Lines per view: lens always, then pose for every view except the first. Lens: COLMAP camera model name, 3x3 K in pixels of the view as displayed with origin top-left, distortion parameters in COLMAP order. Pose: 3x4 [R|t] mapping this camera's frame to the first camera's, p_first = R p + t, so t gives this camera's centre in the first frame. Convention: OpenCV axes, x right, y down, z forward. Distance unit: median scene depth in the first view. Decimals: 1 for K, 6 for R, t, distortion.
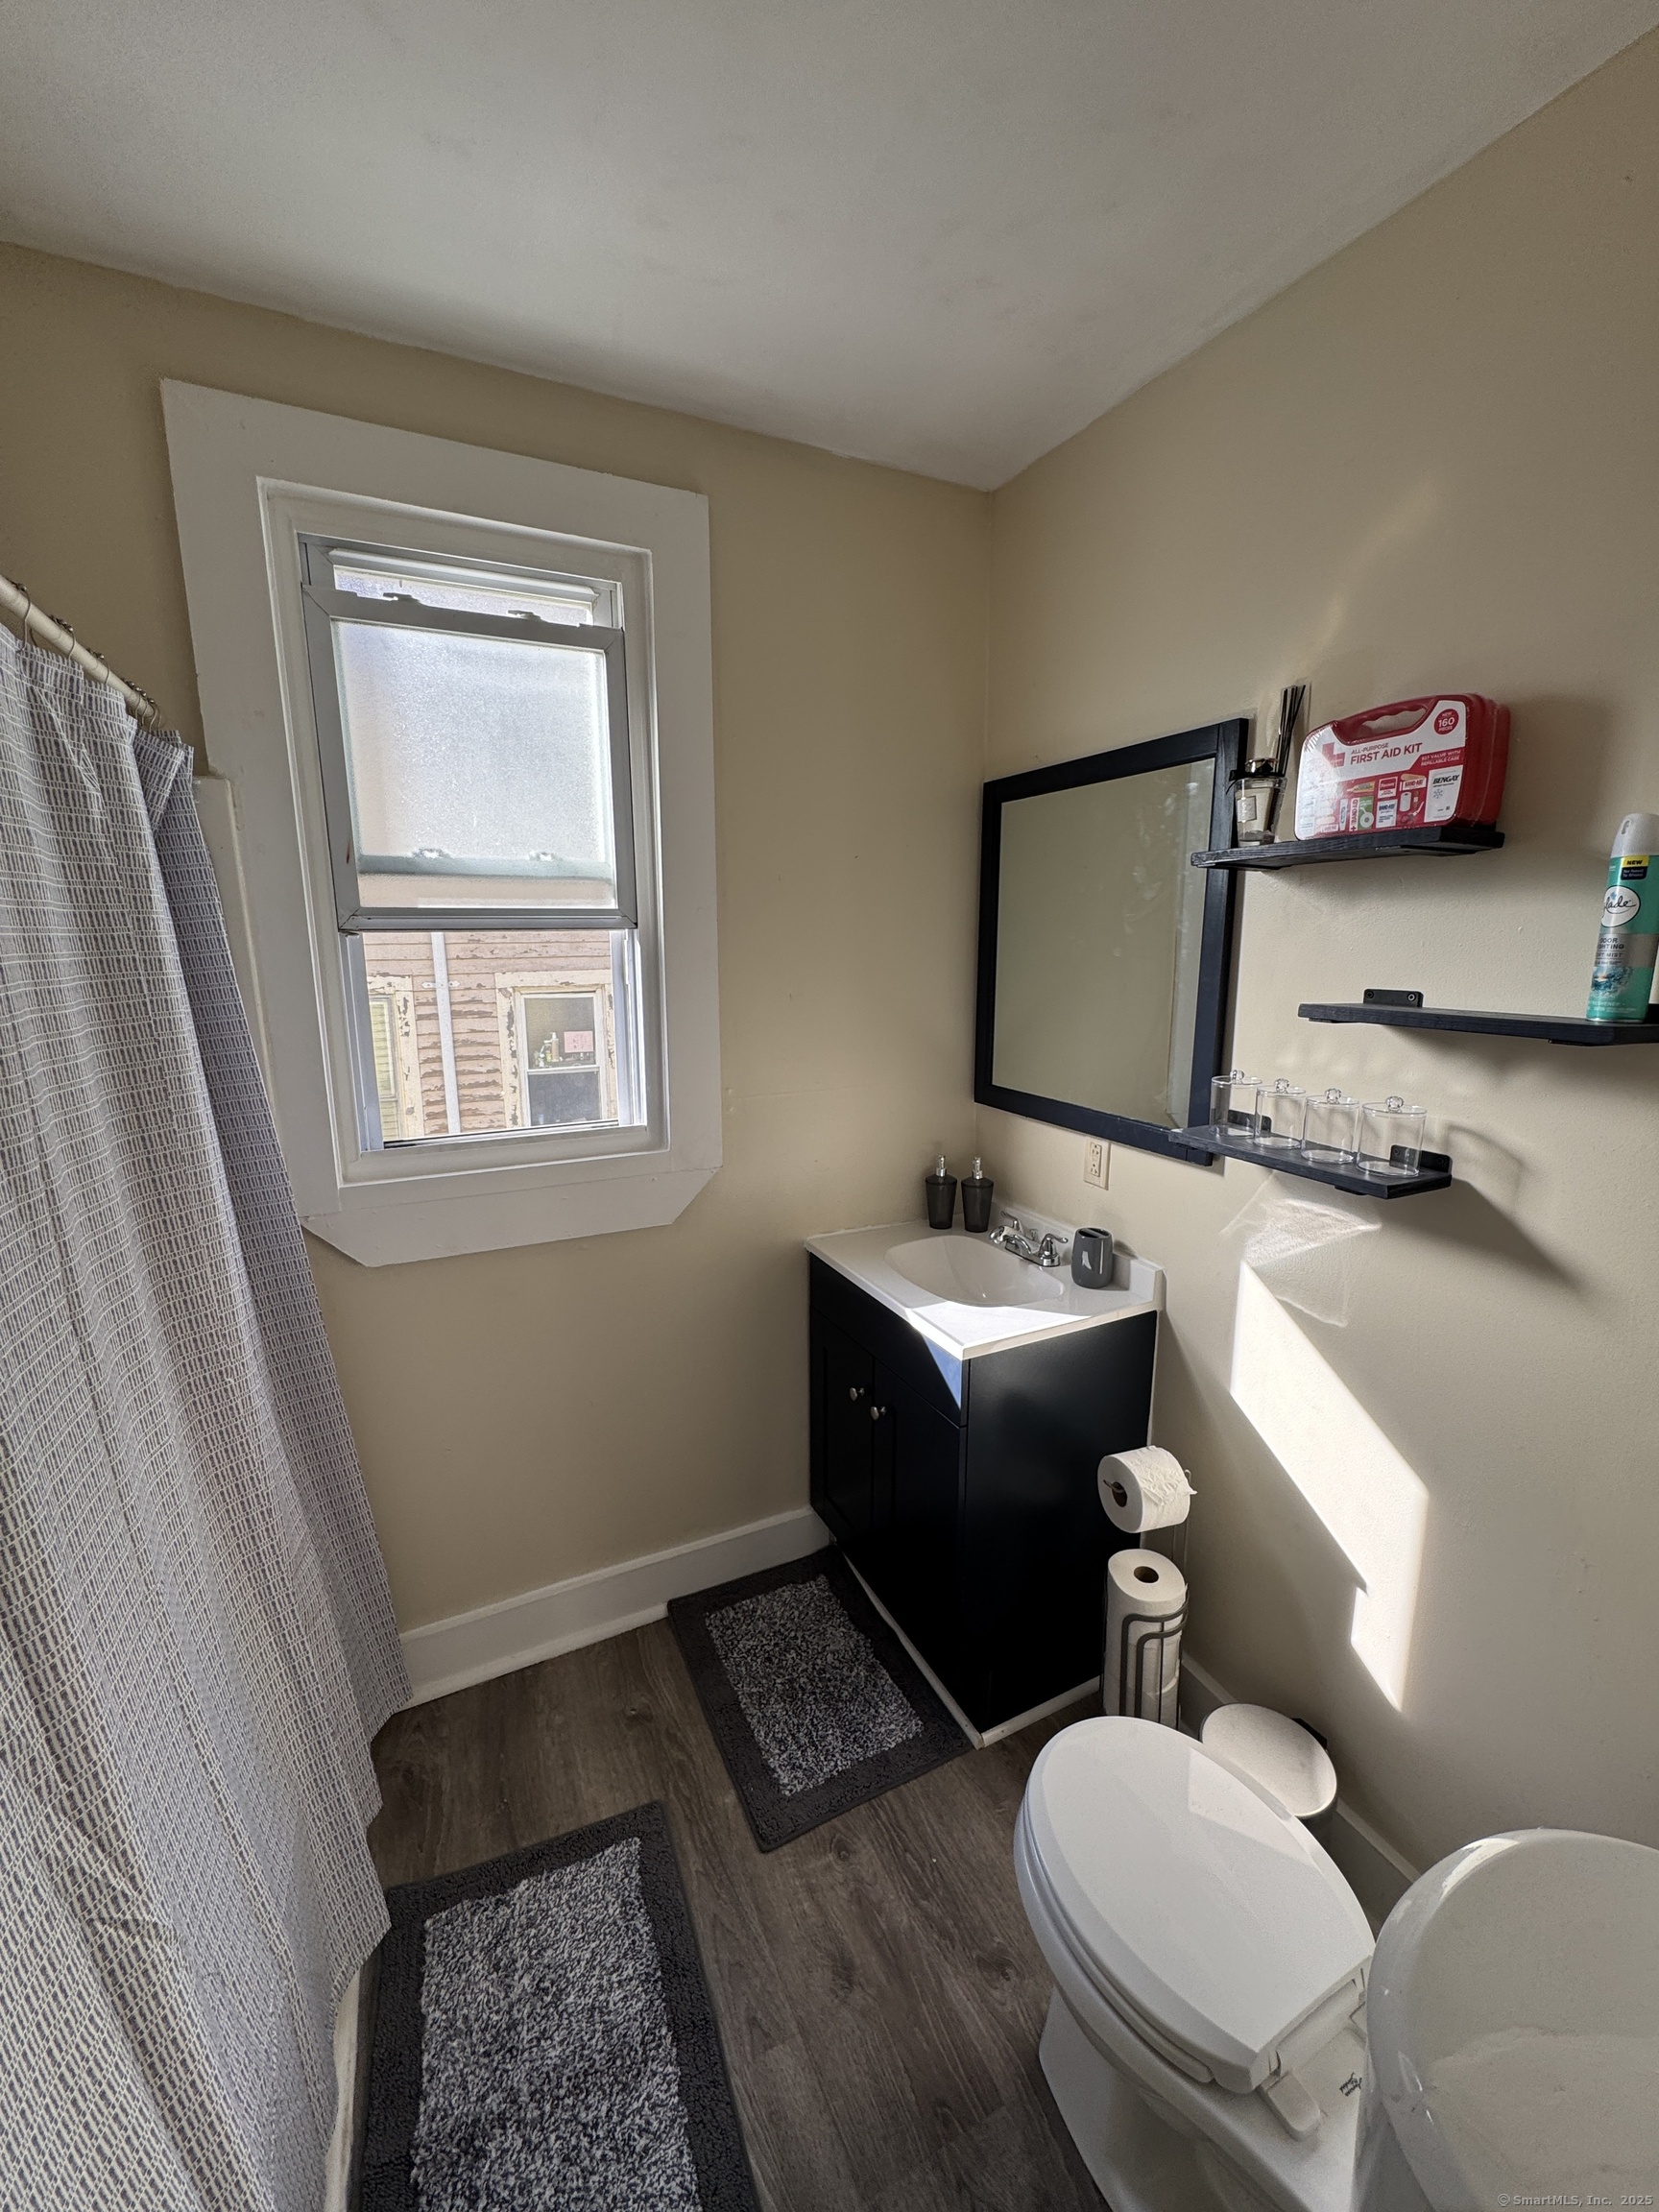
lens RADIAL K [[885.0, 0, 834.4], [0, 885.0, 1100.3], [0, 0, 1]] dist [-0.003752, 0.000592]
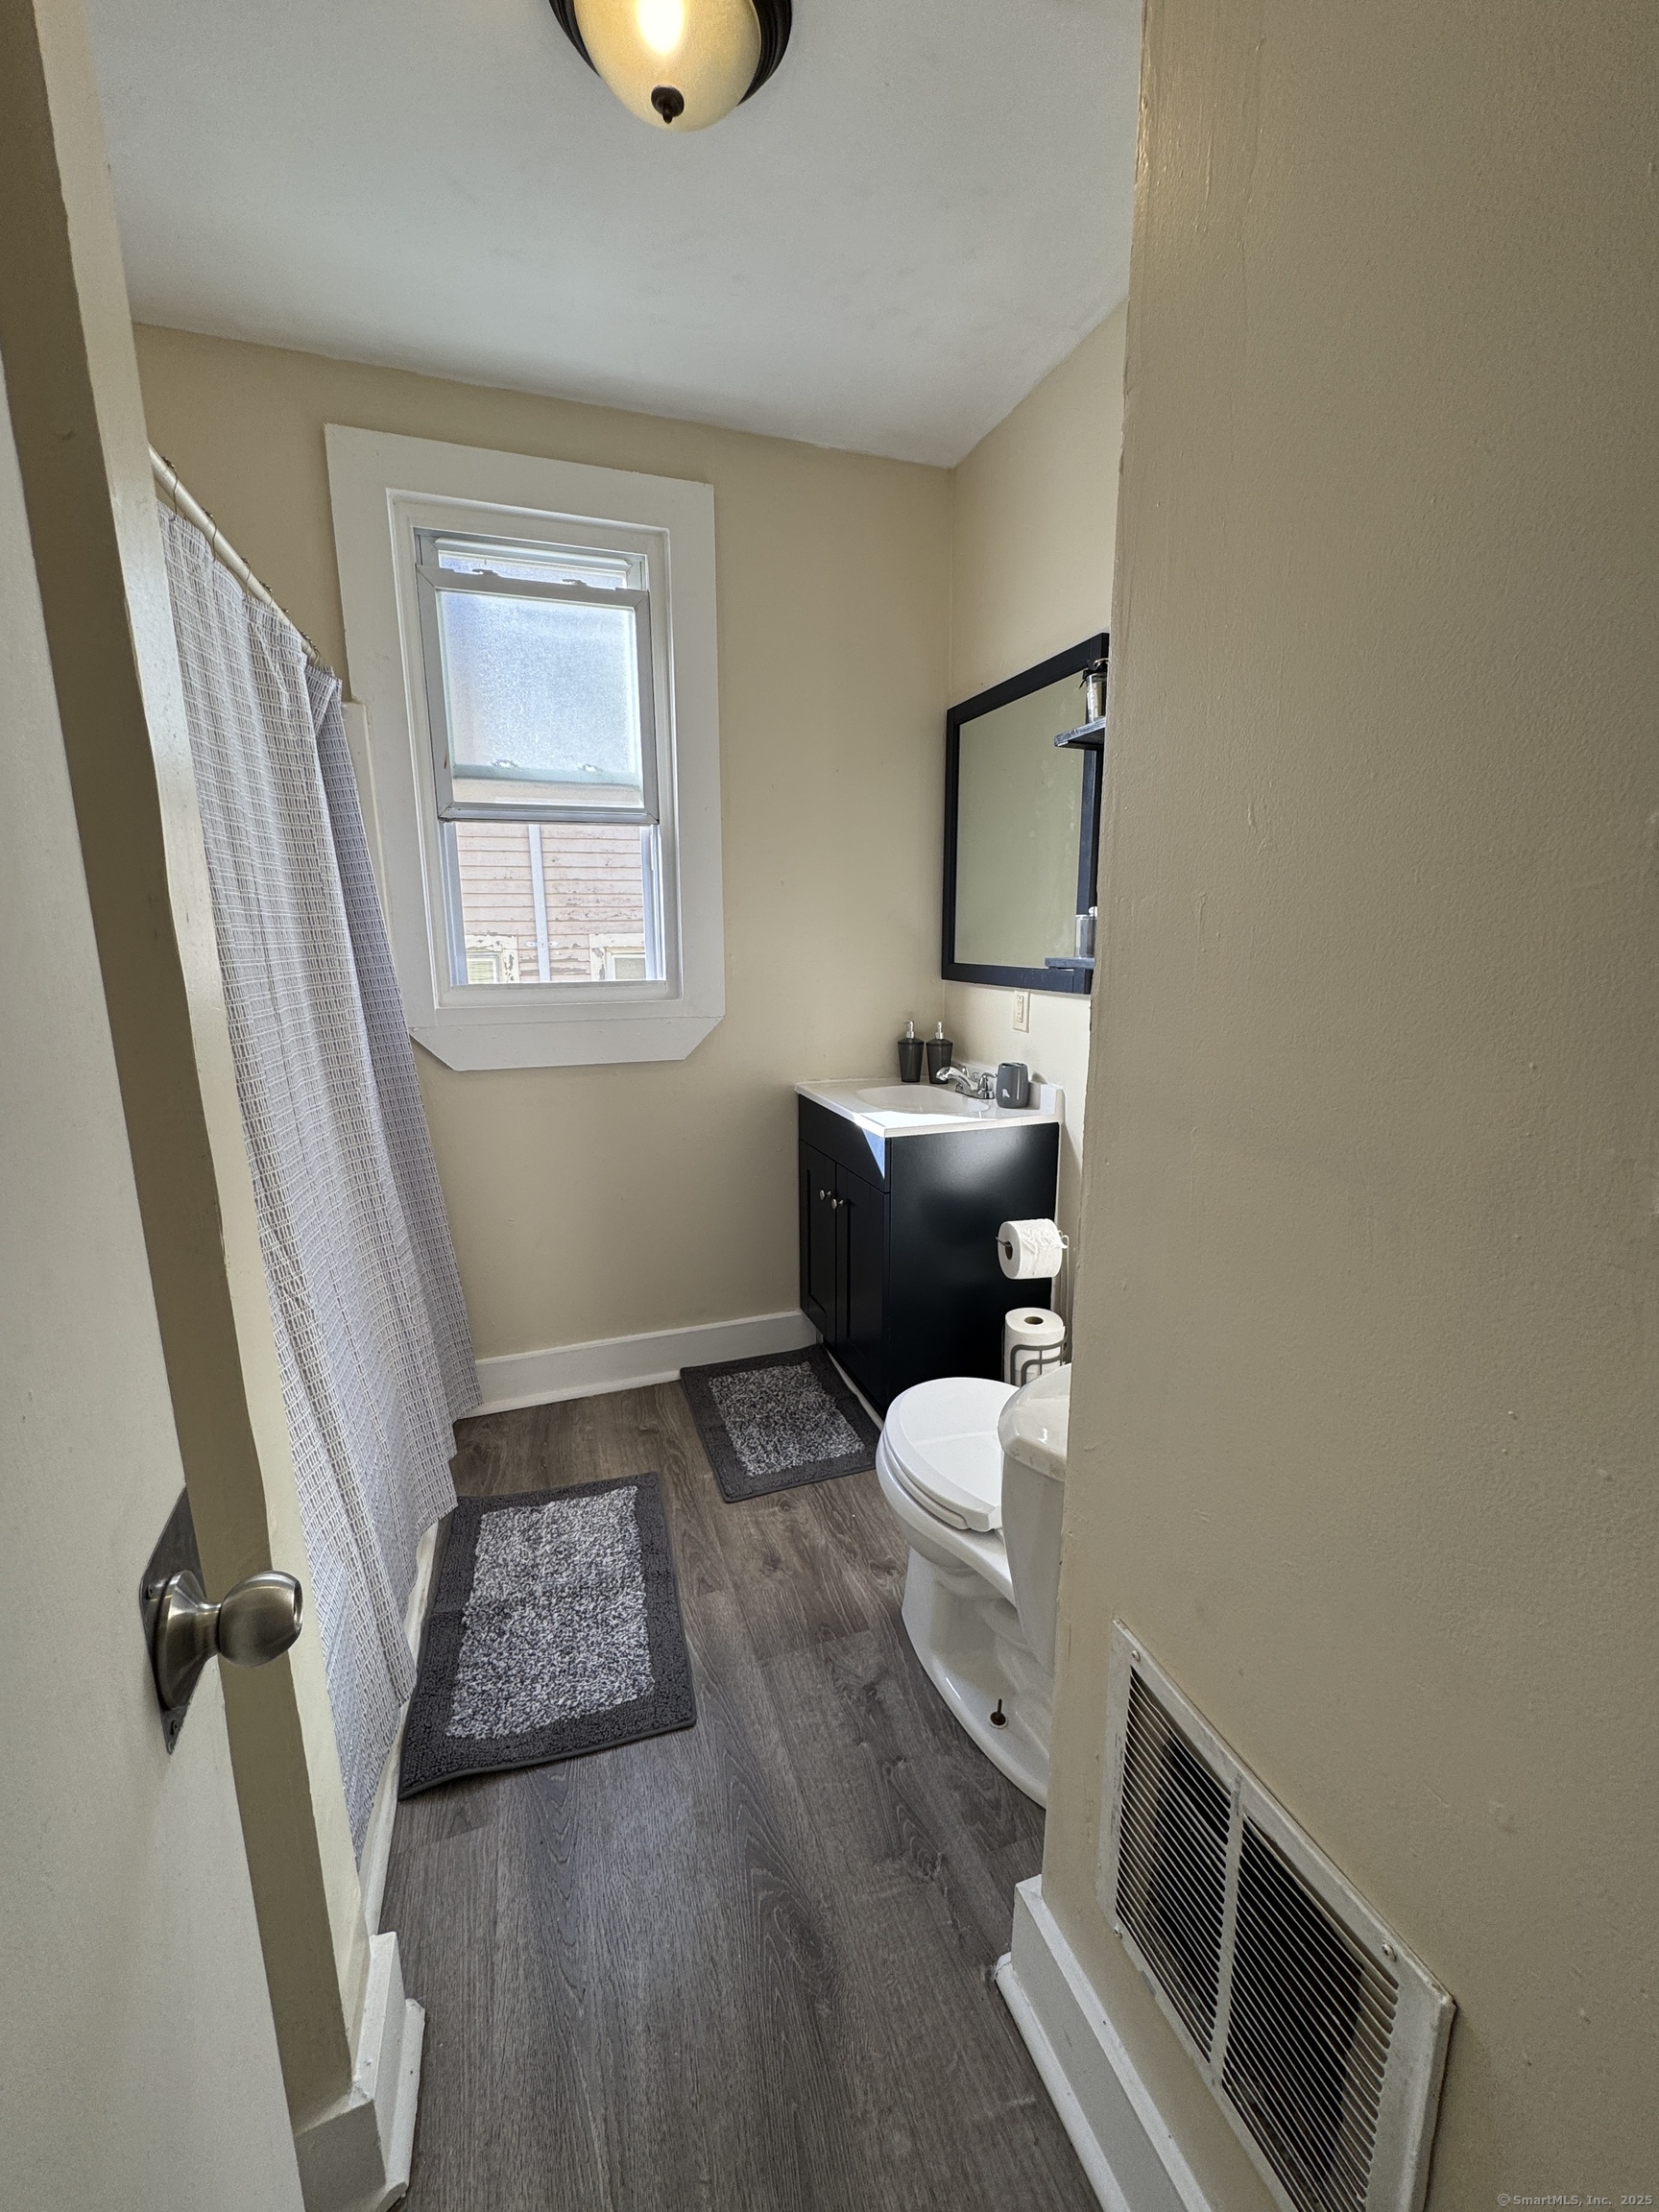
lens RADIAL K [[885.0, 0, 834.4], [0, 885.0, 1100.3], [0, 0, 1]] dist [-0.003752, 0.000592]
pose [[0.993608, 0.018570, -0.111346, 0.209684], [-0.018221, 0.999825, 0.004155, 0.228247], [0.111404, -0.002100, 0.993773, -0.293851]]
